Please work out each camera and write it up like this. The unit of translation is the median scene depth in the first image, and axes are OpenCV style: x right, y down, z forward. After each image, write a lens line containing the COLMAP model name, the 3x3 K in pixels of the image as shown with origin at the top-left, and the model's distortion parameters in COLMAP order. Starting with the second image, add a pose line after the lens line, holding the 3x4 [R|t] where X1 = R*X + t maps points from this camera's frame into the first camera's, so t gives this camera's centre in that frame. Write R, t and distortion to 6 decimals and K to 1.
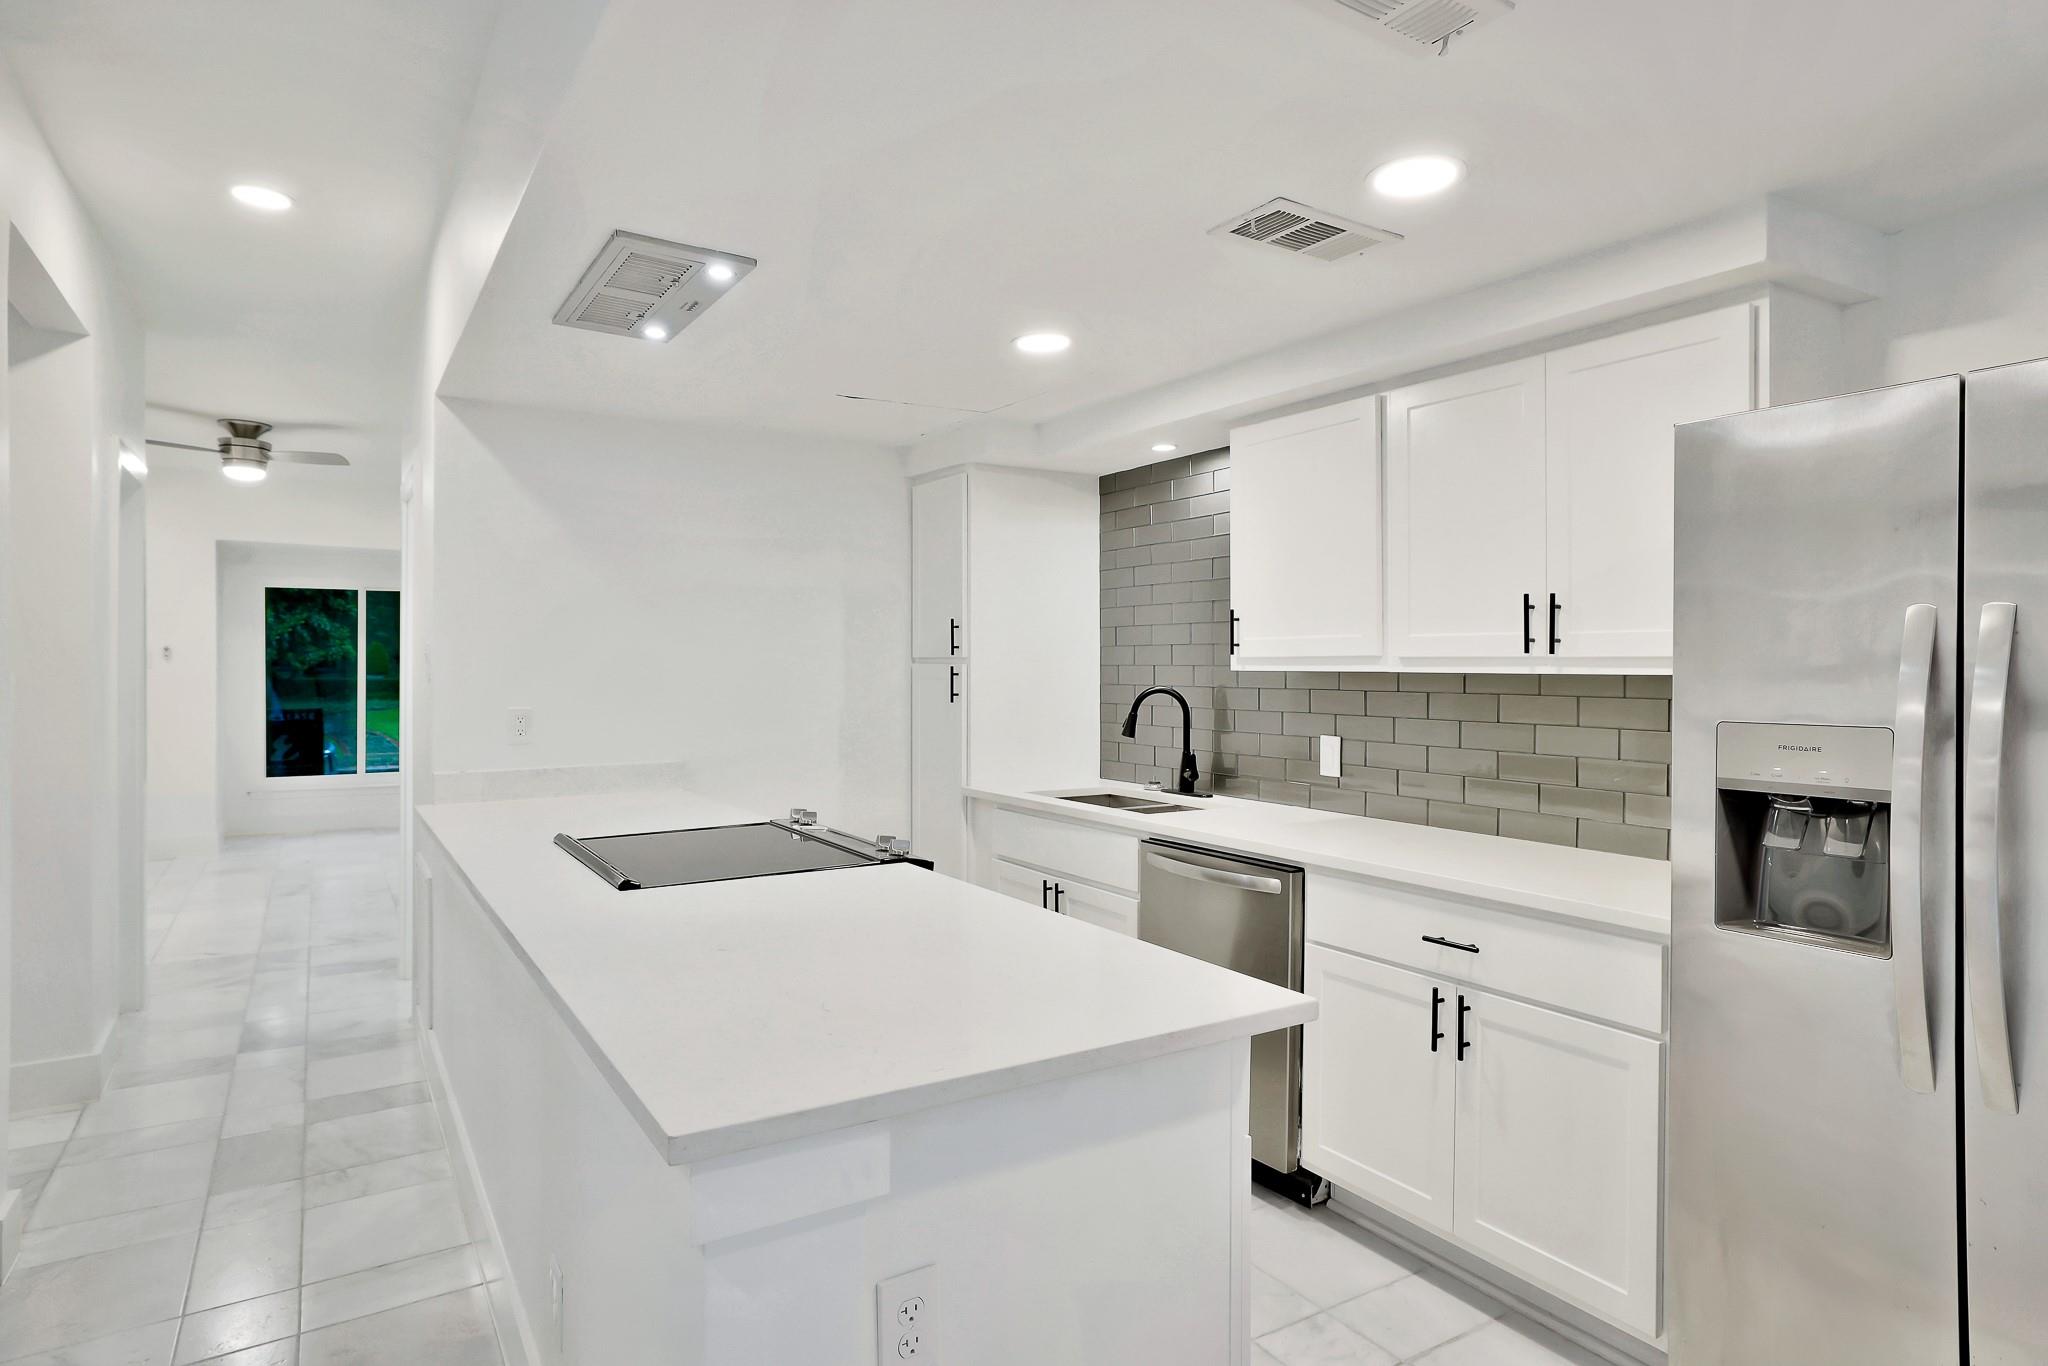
lens RADIAL K [[1138.3, 0, 1009.0], [0, 1138.3, 672.4], [0, 0, 1]] dist [-0.042096, 0.034856]
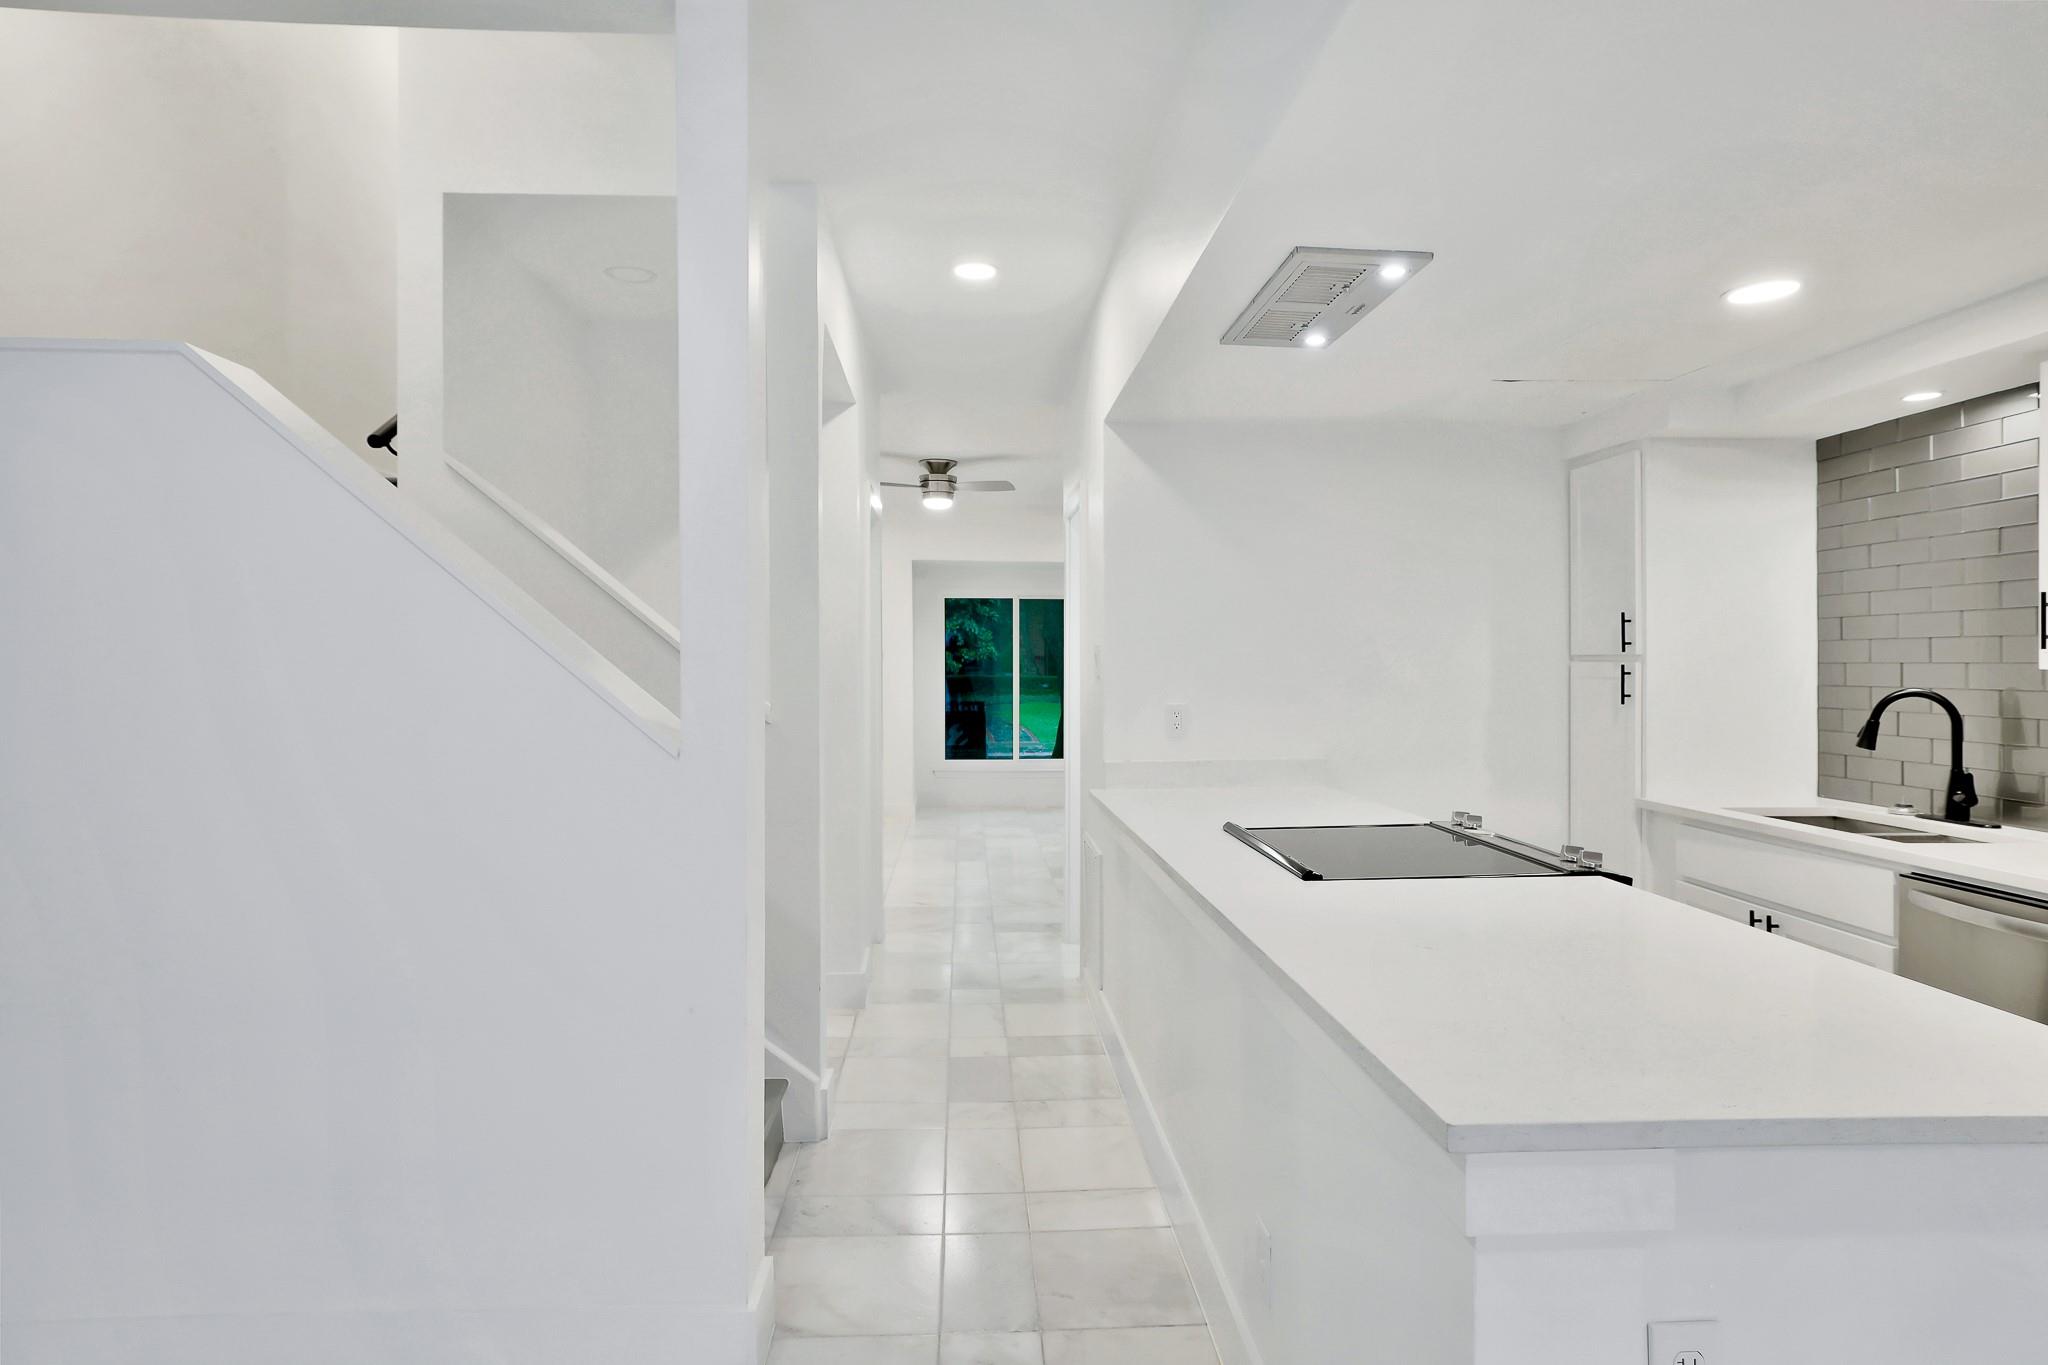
lens RADIAL K [[1138.3, 0, 1009.0], [0, 1138.3, 671.9], [0, 0, 1]] dist [-0.042096, 0.034856]
pose [[0.873908, 0.001579, -0.486088, -0.045413], [-0.001084, 0.999999, 0.001299, -0.000104], [0.486090, -0.000609, 0.873909, -0.026853]]
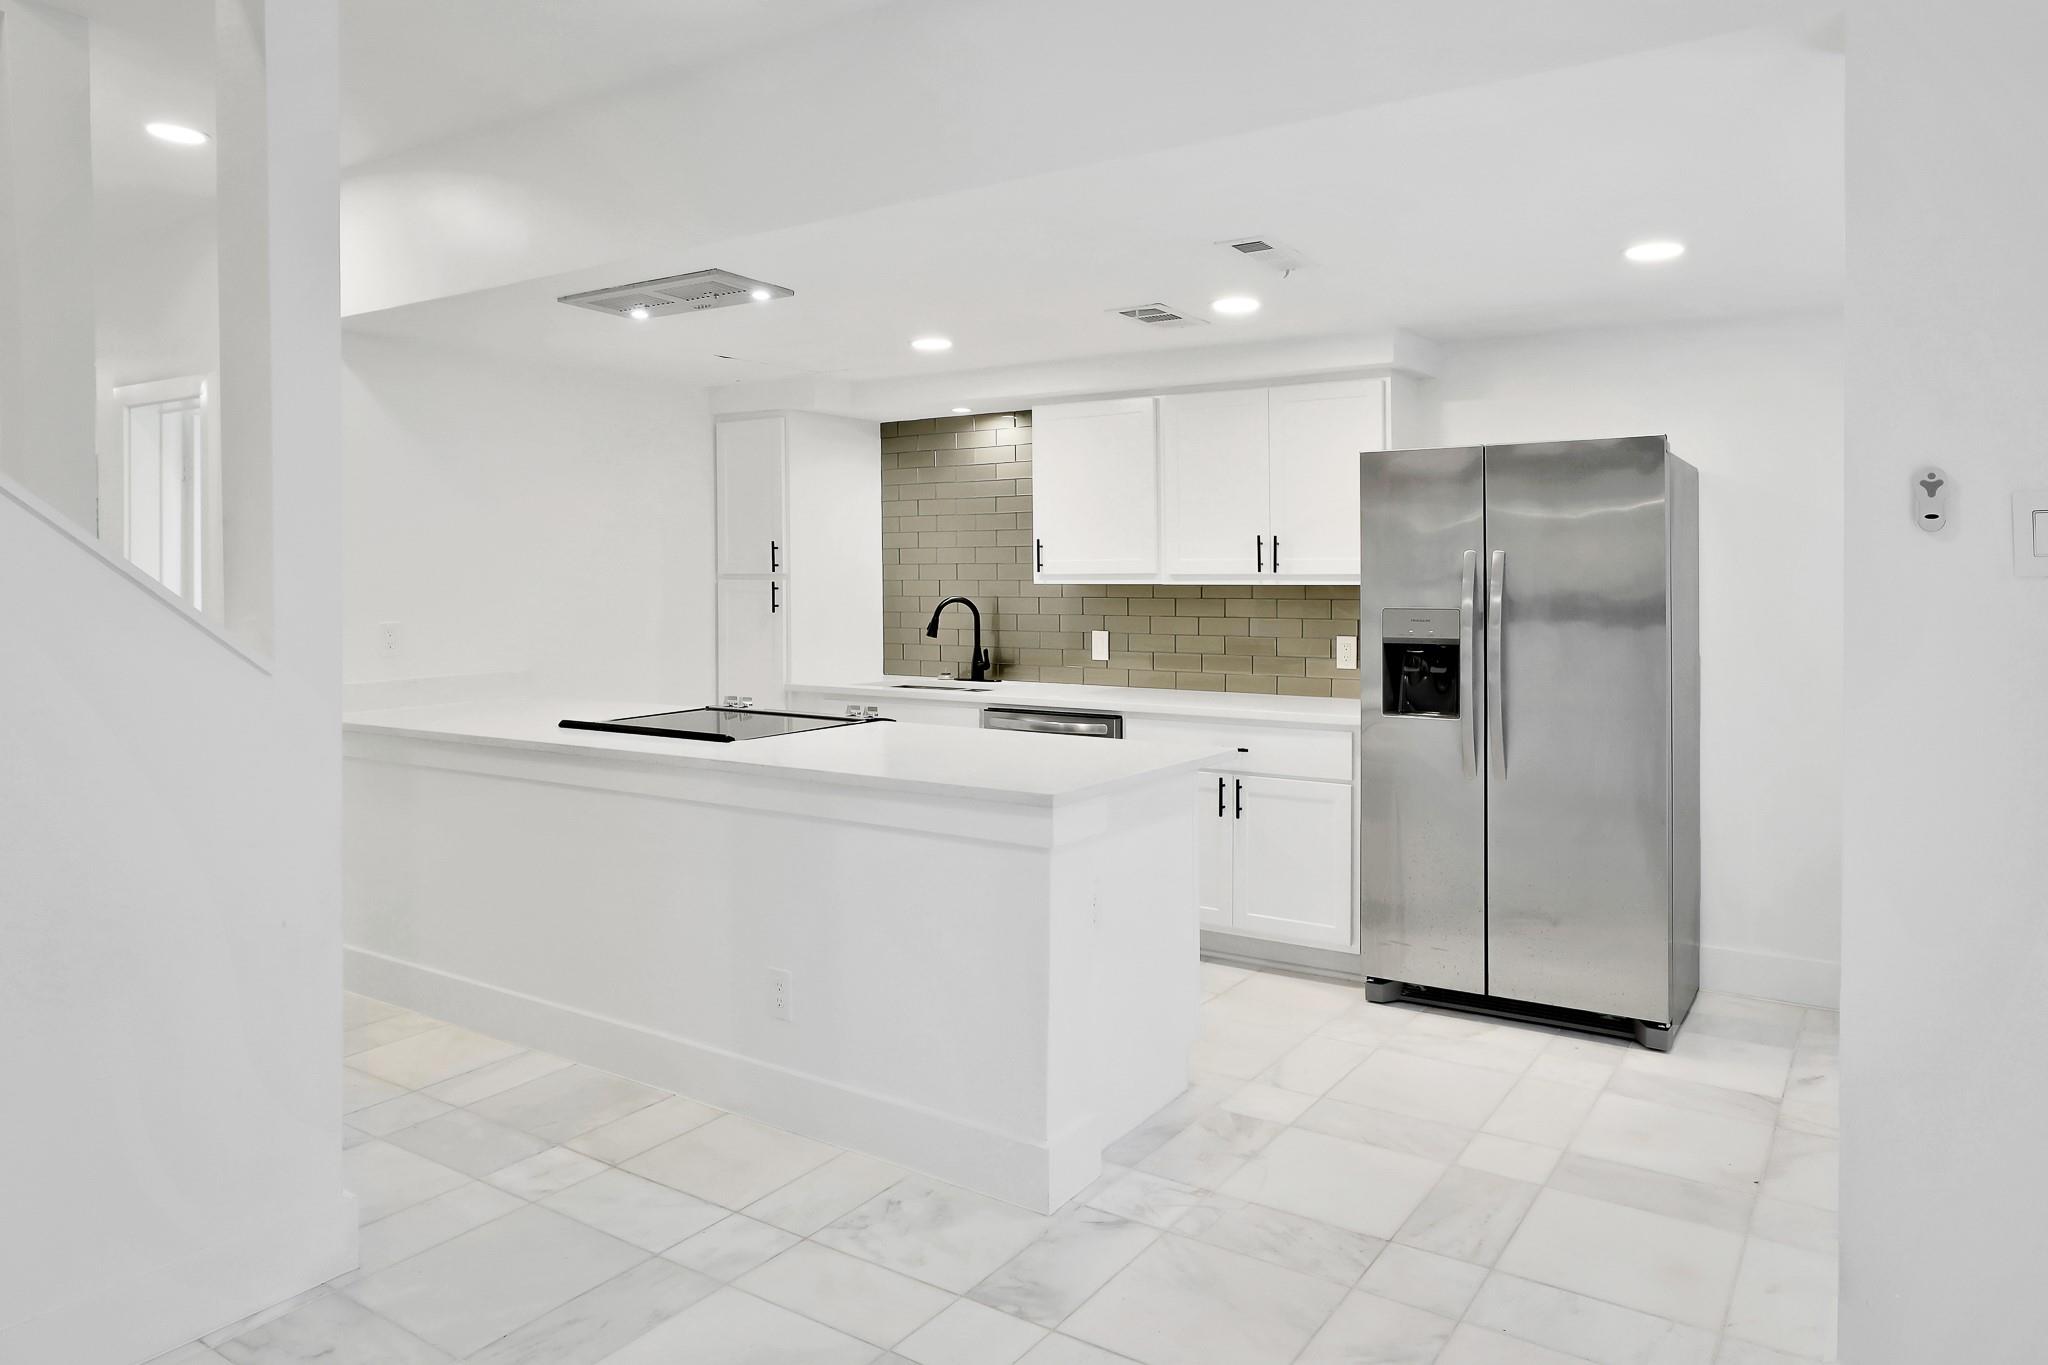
lens RADIAL K [[1356.8, 0, 1024.3], [0, 1356.8, 580.0], [0, 0, 1]] dist [-0.057308, 0.000153]
pose [[0.909579, -0.003698, 0.415514, -0.440046], [0.006030, 0.999973, -0.004301, 0.000505], [-0.415487, 0.006418, 0.909576, -0.420147]]
